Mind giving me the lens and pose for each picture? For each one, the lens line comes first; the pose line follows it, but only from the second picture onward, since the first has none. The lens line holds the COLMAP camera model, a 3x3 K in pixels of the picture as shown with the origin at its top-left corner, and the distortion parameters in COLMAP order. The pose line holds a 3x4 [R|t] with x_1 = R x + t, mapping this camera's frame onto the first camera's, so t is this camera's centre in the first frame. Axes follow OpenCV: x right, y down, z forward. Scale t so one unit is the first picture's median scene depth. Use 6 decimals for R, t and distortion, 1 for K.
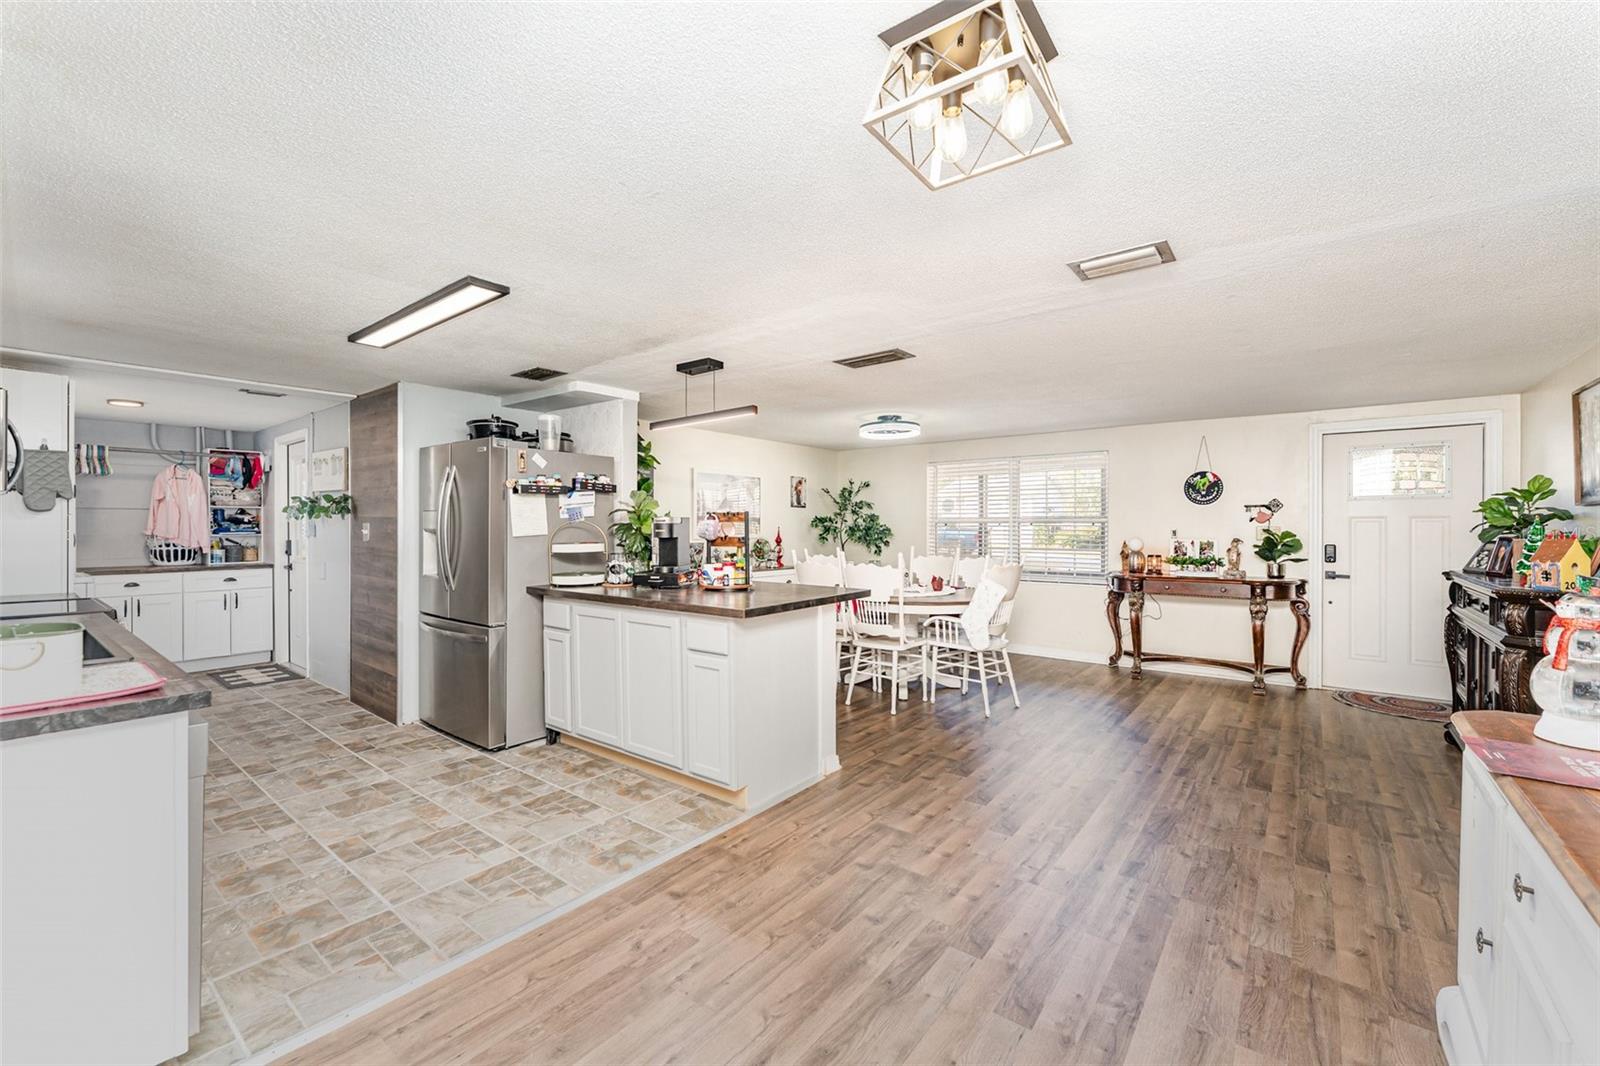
lens RADIAL K [[645.0, 0, 781.8], [0, 645.0, 524.7], [0, 0, 1]] dist [0.003855, -0.001058]
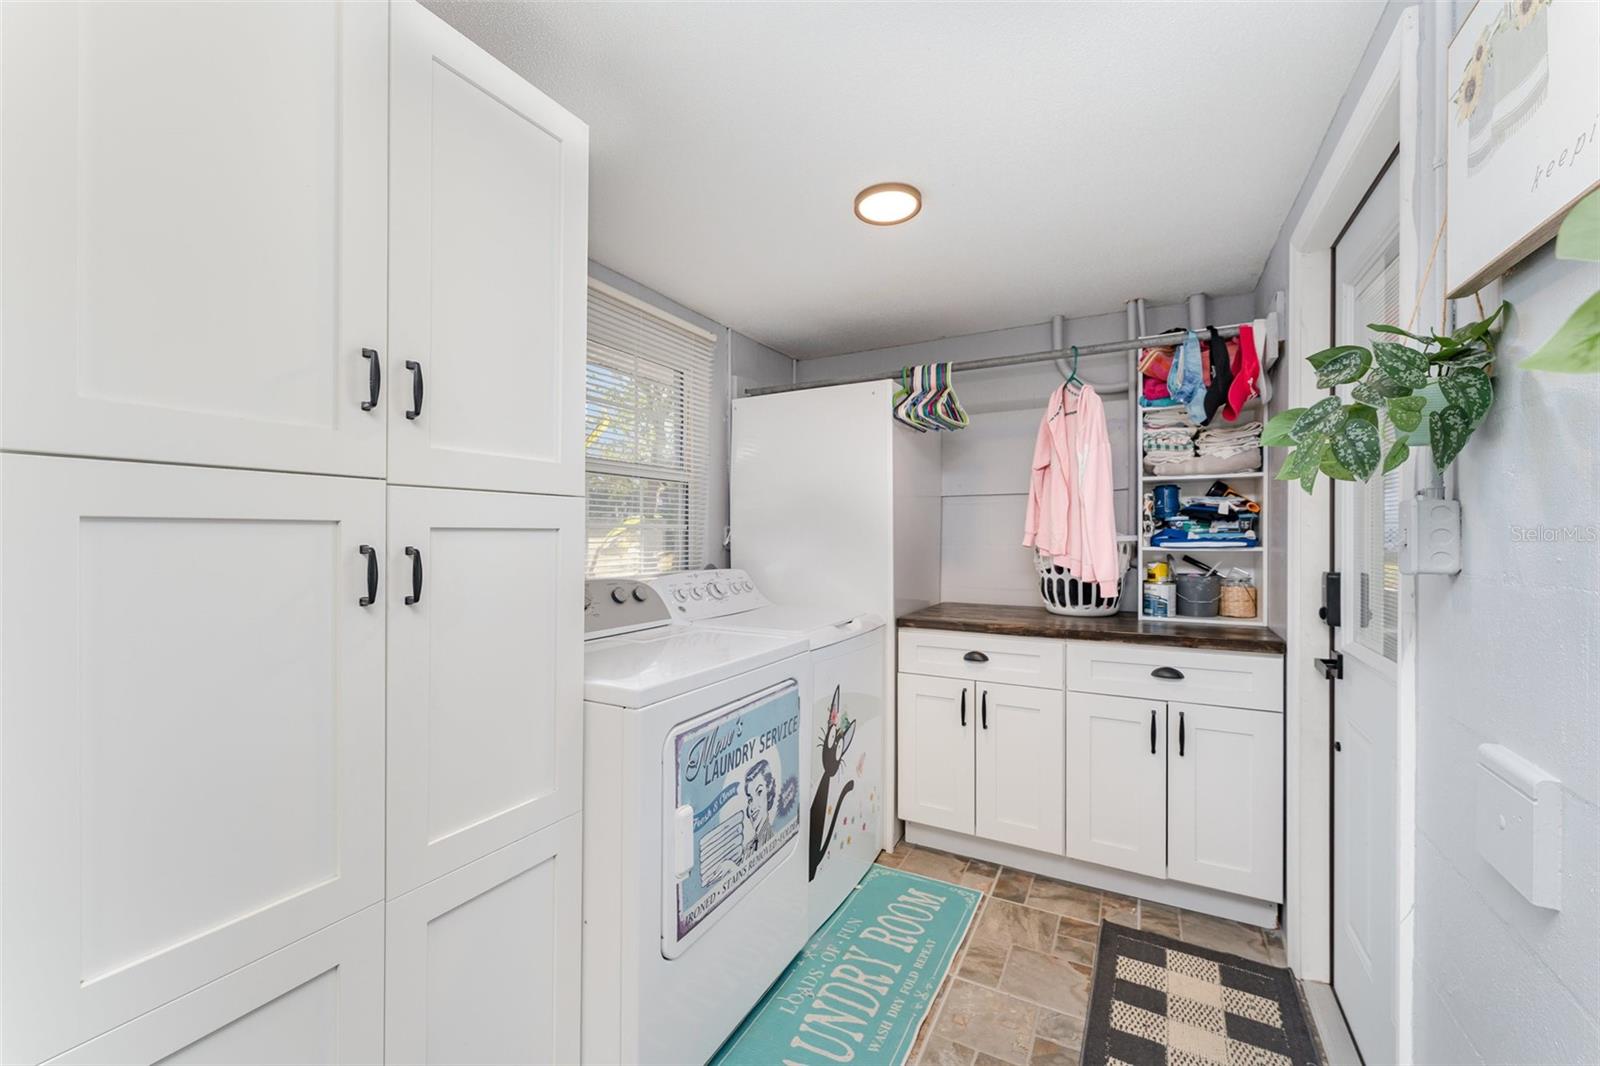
lens RADIAL K [[645.0, 0, 799.5], [0, 645.0, 541.9], [0, 0, 1]] dist [0.003855, -0.001058]
pose [[0.189139, 0.017536, -0.981794, -0.583994], [0.004748, 0.999813, 0.018772, 0.003476], [0.981939, -0.008213, 0.189020, 0.793082]]
